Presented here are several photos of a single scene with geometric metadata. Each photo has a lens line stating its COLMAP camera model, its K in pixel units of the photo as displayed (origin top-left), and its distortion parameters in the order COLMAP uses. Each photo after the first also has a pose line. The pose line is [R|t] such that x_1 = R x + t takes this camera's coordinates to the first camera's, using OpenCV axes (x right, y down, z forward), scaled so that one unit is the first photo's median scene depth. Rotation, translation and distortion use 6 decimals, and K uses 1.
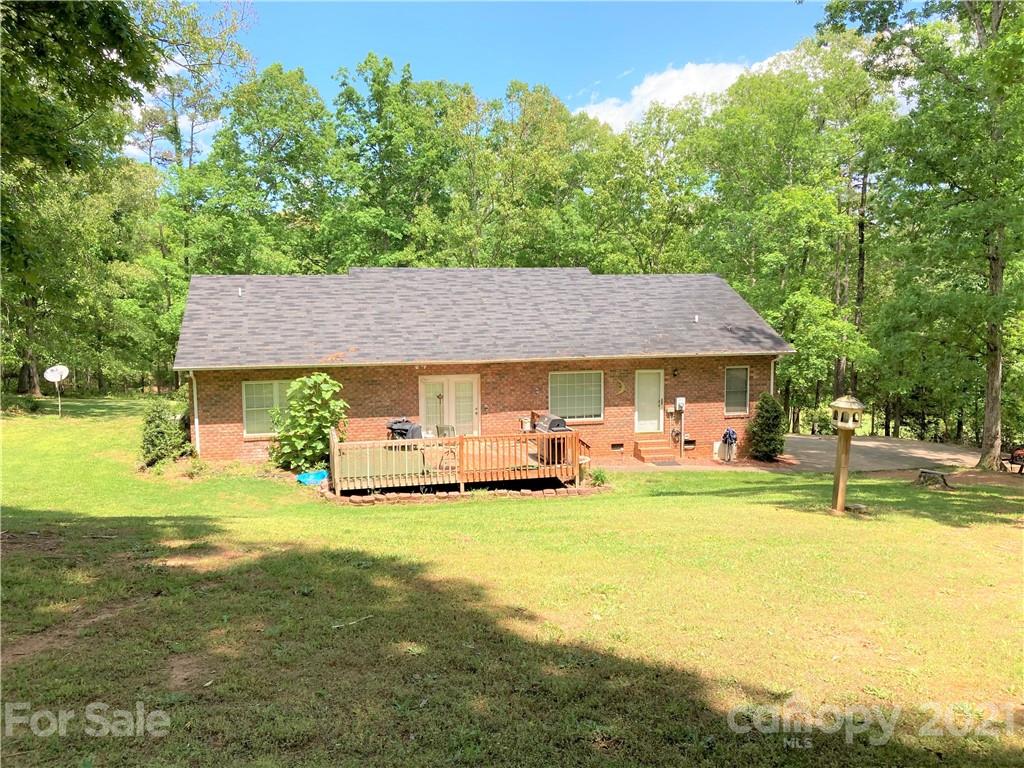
lens RADIAL K [[850.8, 0, 509.8], [0, 850.8, 381.6], [0, 0, 1]] dist [0.042518, -0.019909]
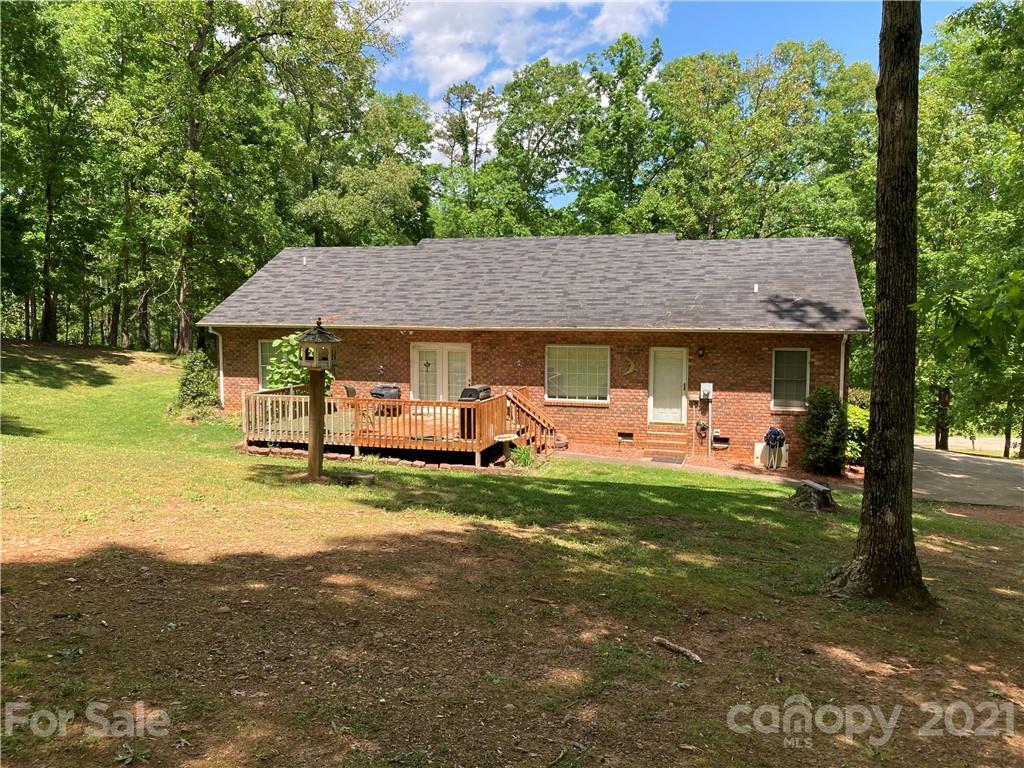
lens RADIAL K [[850.8, 0, 509.9], [0, 850.8, 381.3], [0, 0, 1]] dist [0.042518, -0.019909]
pose [[0.863883, 0.055831, -0.500588, 0.464567], [-0.062369, 0.998046, 0.003679, 0.026851], [0.499816, 0.028043, 0.865678, 0.214260]]
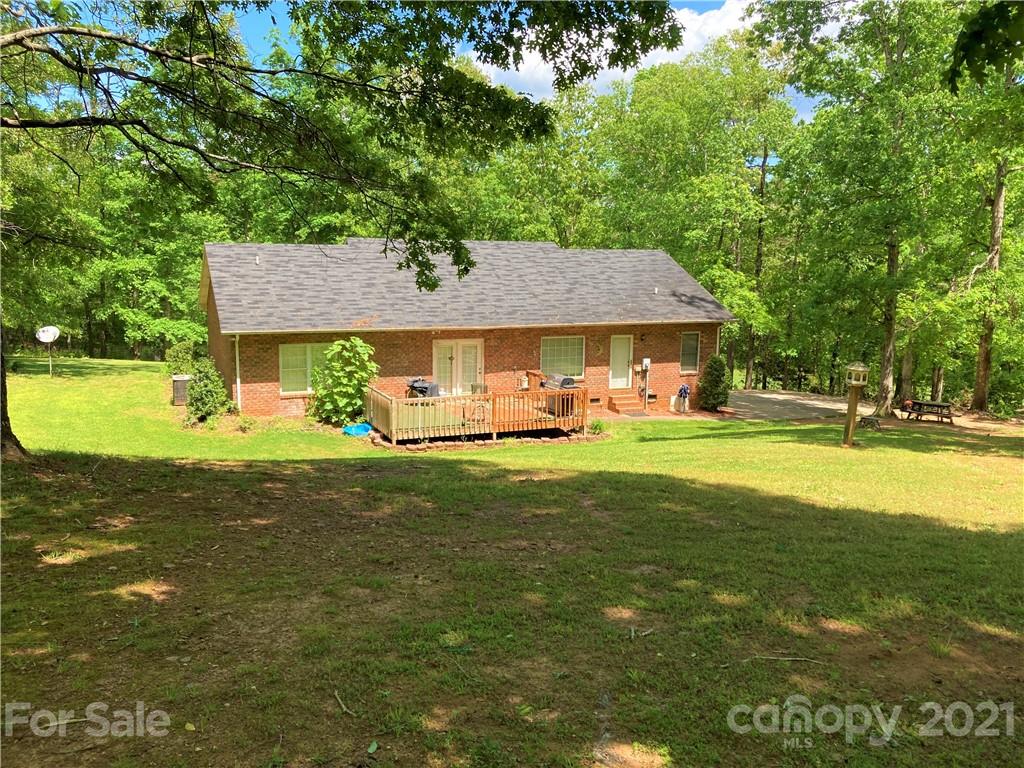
lens RADIAL K [[850.8, 0, 512.2], [0, 850.8, 380.9], [0, 0, 1]] dist [0.042518, -0.019909]
pose [[0.984248, -0.004296, 0.176739, -0.197000], [-0.004682, 0.998721, 0.050351, -0.009225], [-0.176730, -0.050385, 0.982969, -0.125707]]
